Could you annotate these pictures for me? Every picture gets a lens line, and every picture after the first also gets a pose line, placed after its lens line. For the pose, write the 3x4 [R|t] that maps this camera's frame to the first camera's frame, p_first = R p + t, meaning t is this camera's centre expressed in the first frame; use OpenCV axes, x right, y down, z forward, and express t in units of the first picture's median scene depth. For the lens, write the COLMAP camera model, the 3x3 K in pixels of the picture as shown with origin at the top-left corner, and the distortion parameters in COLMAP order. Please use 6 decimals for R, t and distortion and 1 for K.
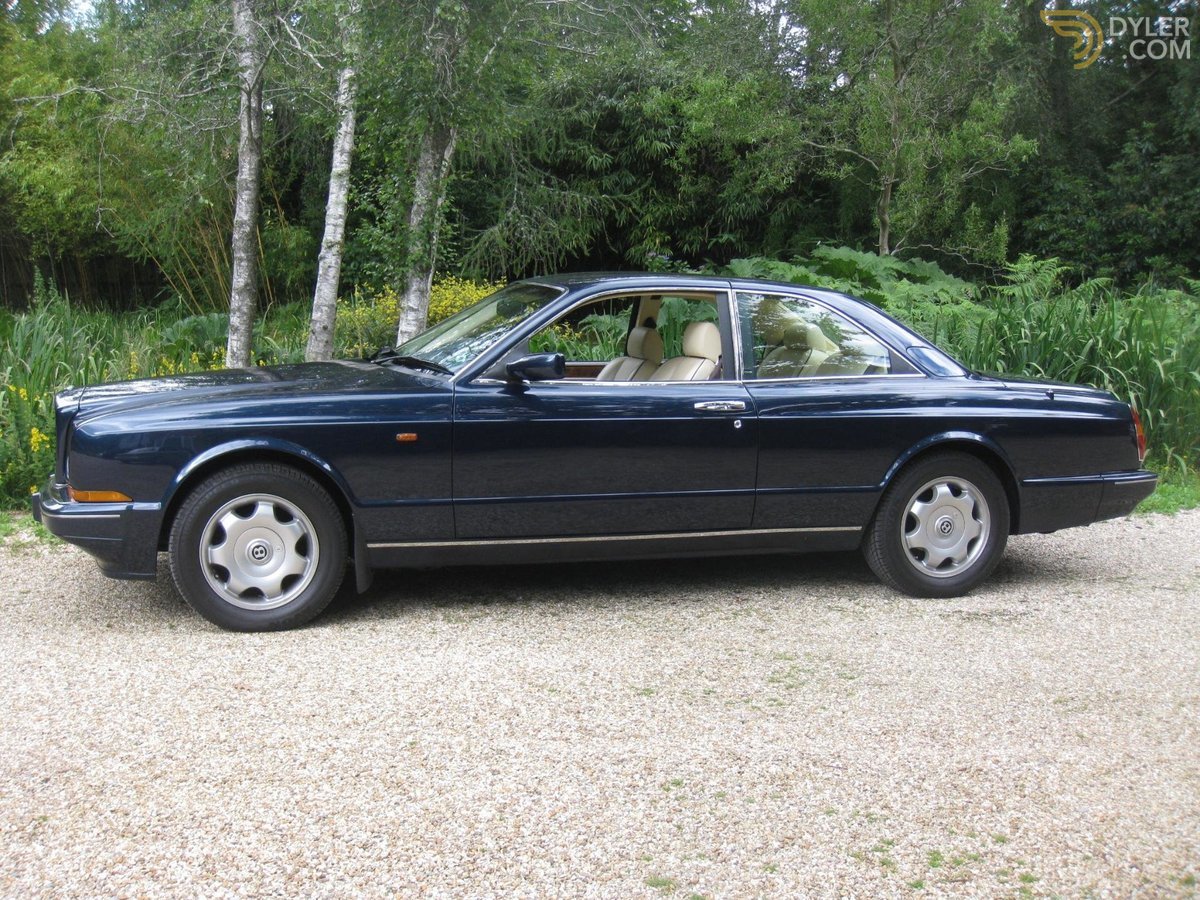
lens RADIAL K [[1310.0, 0, 598.0], [0, 1310.0, 452.4], [0, 0, 1]] dist [-0.133482, 0.000000]
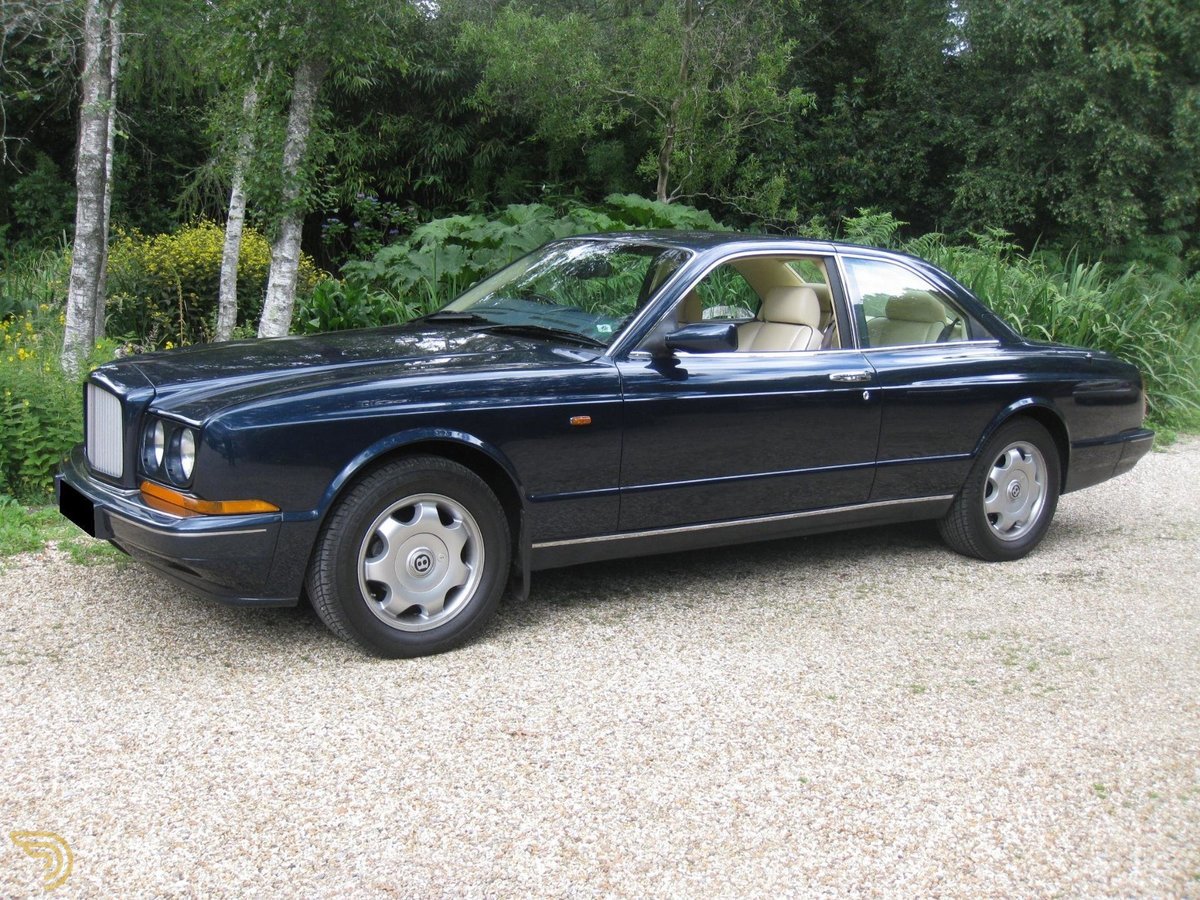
lens RADIAL K [[1310.0, 0, 592.4], [0, 1310.0, 450.6], [0, 0, 1]] dist [-0.133482, 0.000000]
pose [[0.951748, -0.033769, 0.305016, -0.331778], [0.019945, 0.998632, 0.048326, -0.027525], [-0.306230, -0.039911, 0.951120, 0.133328]]
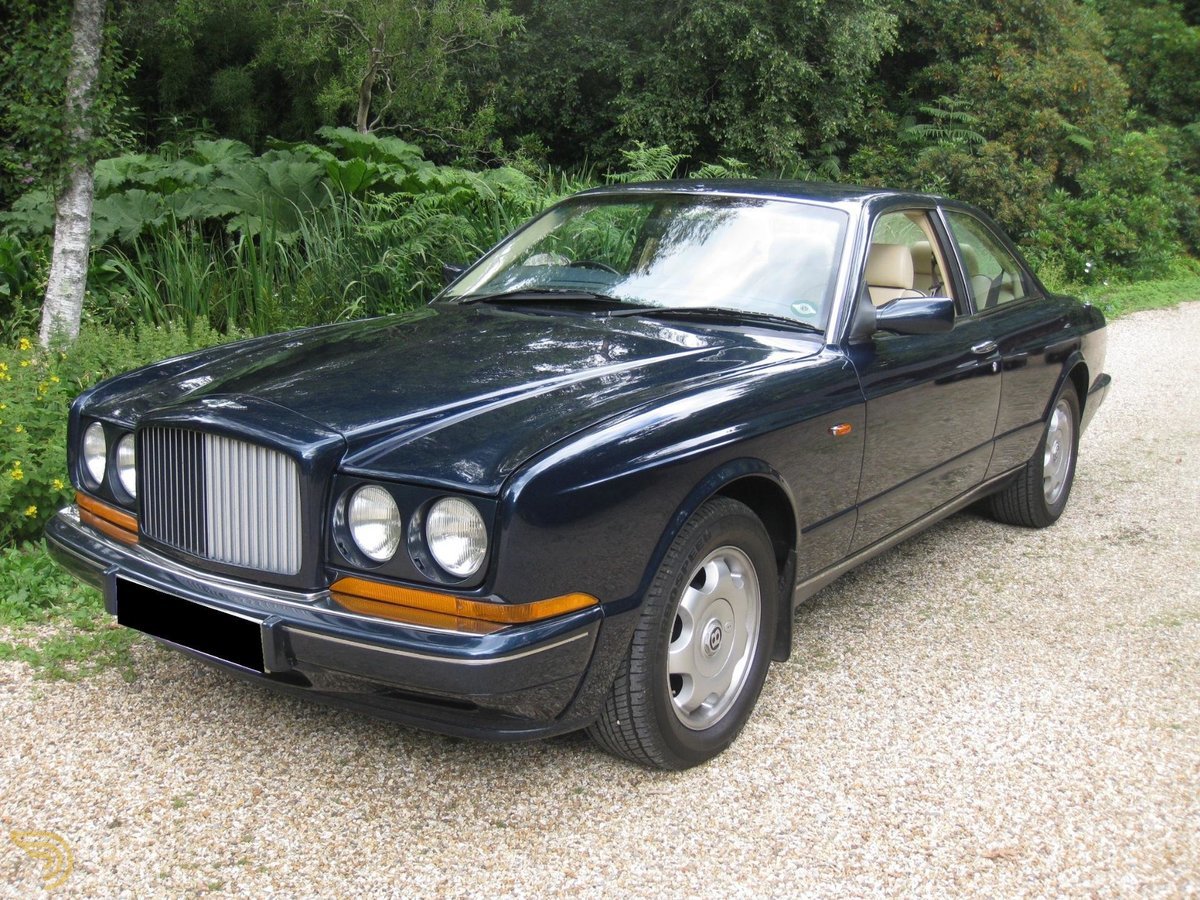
lens RADIAL K [[1310.0, 0, 595.1], [0, 1310.0, 454.6], [0, 0, 1]] dist [-0.133482, 0.000000]
pose [[0.776312, -0.128608, 0.617090, -0.554788], [0.066628, 0.990223, 0.122555, -0.075446], [-0.626818, -0.054025, 0.777290, 0.440696]]
